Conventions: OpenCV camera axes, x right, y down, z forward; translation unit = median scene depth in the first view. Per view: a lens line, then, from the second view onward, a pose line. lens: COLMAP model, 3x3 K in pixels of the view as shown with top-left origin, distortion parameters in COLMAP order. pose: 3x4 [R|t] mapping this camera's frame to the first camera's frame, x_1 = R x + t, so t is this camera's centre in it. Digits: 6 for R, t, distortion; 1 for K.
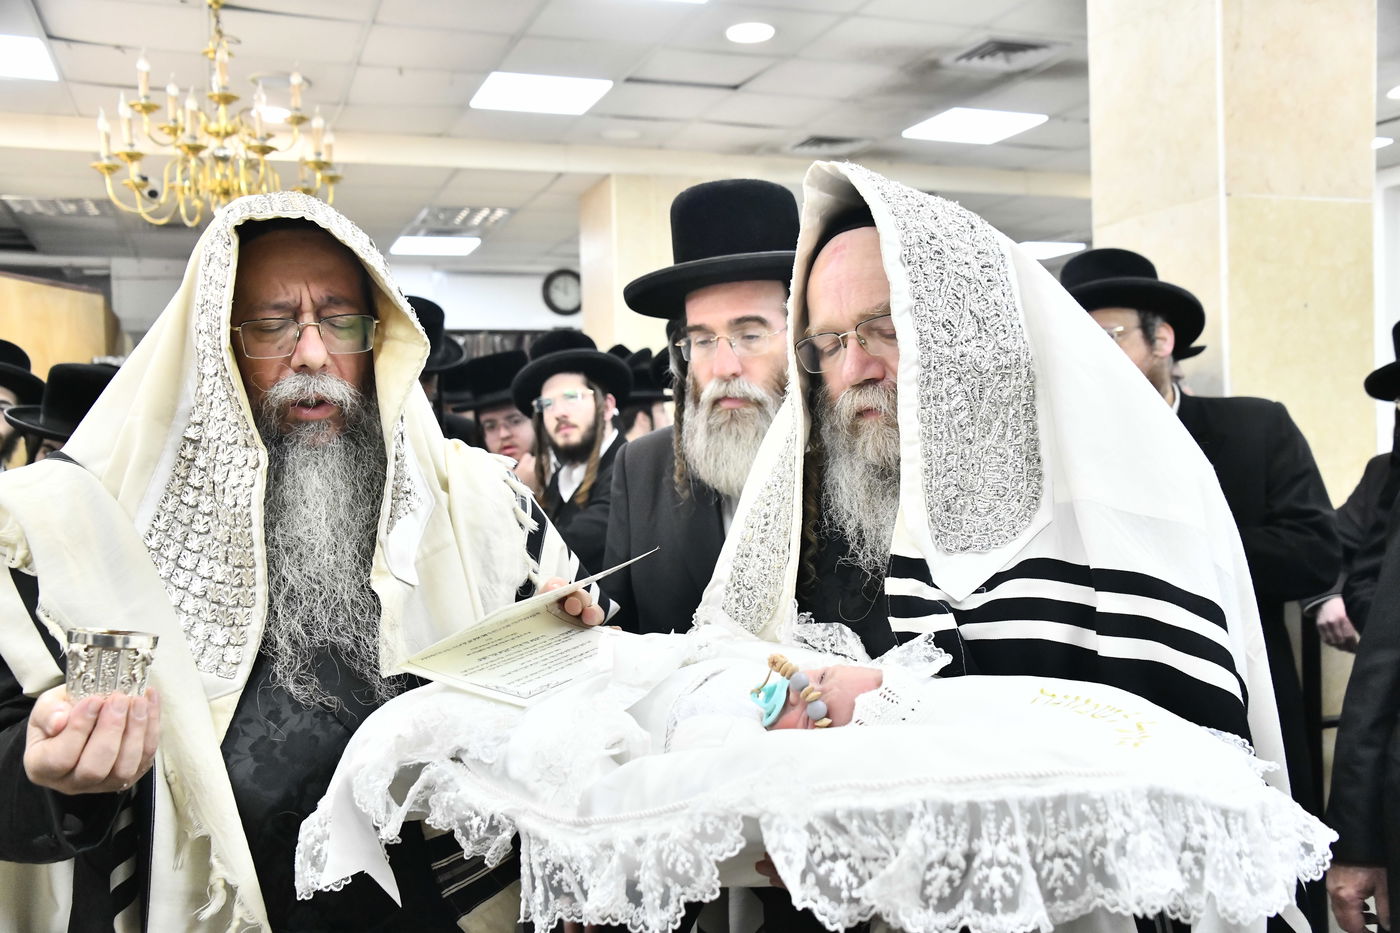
lens RADIAL K [[1402.9, 0, 700.0], [0, 1402.9, 466.5], [0, 0, 1]] dist [0.036018, 0.000455]
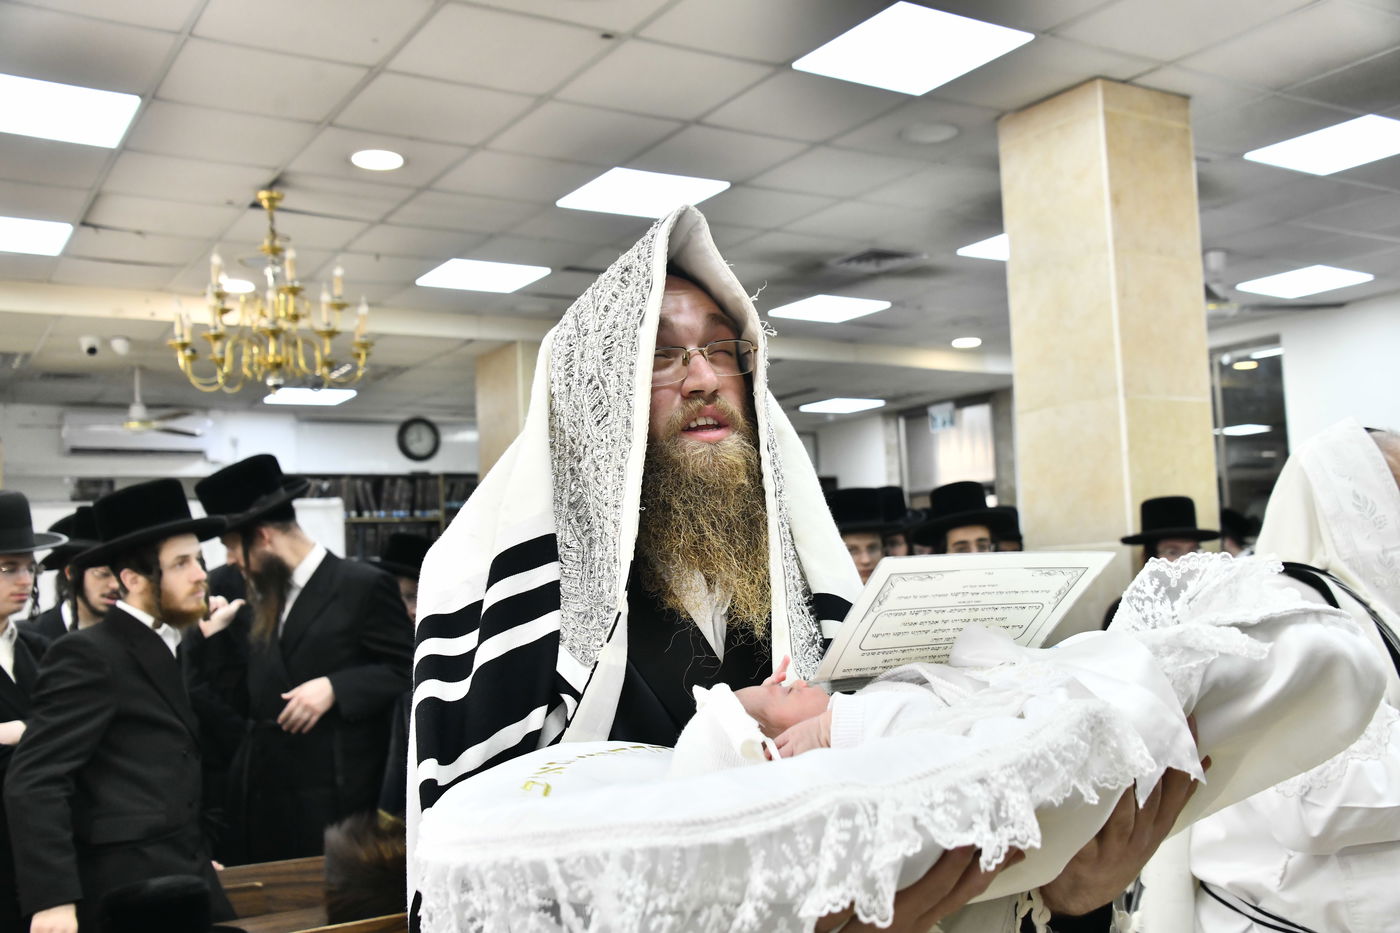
lens RADIAL K [[1402.9, 0, 700.0], [0, 1402.9, 466.5], [0, 0, 1]] dist [0.036018, 0.000455]
pose [[0.983440, 0.006288, 0.181126, -0.852117], [0.011787, 0.995063, -0.098544, 0.042281], [-0.180851, 0.099047, 0.978510, -0.870346]]
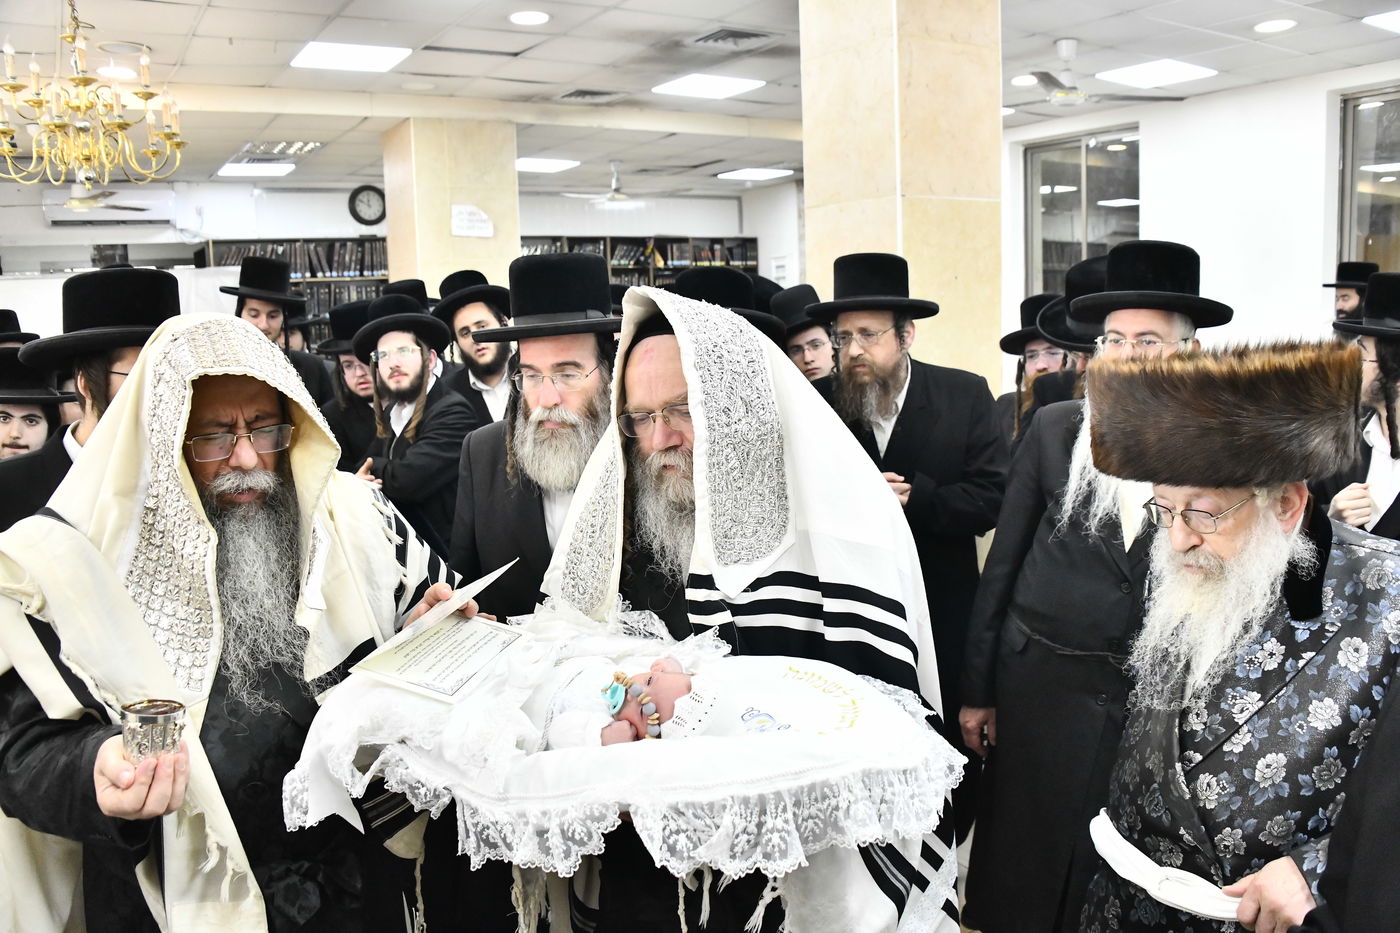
lens RADIAL K [[1157.1, 0, 690.1], [0, 1157.1, 462.9], [0, 0, 1]] dist [-0.108740, -0.003730]
pose [[0.983415, -0.022317, 0.179991, -0.069894], [0.002064, 0.993713, 0.111935, -0.172304], [-0.181357, -0.109707, 0.977279, -0.143319]]
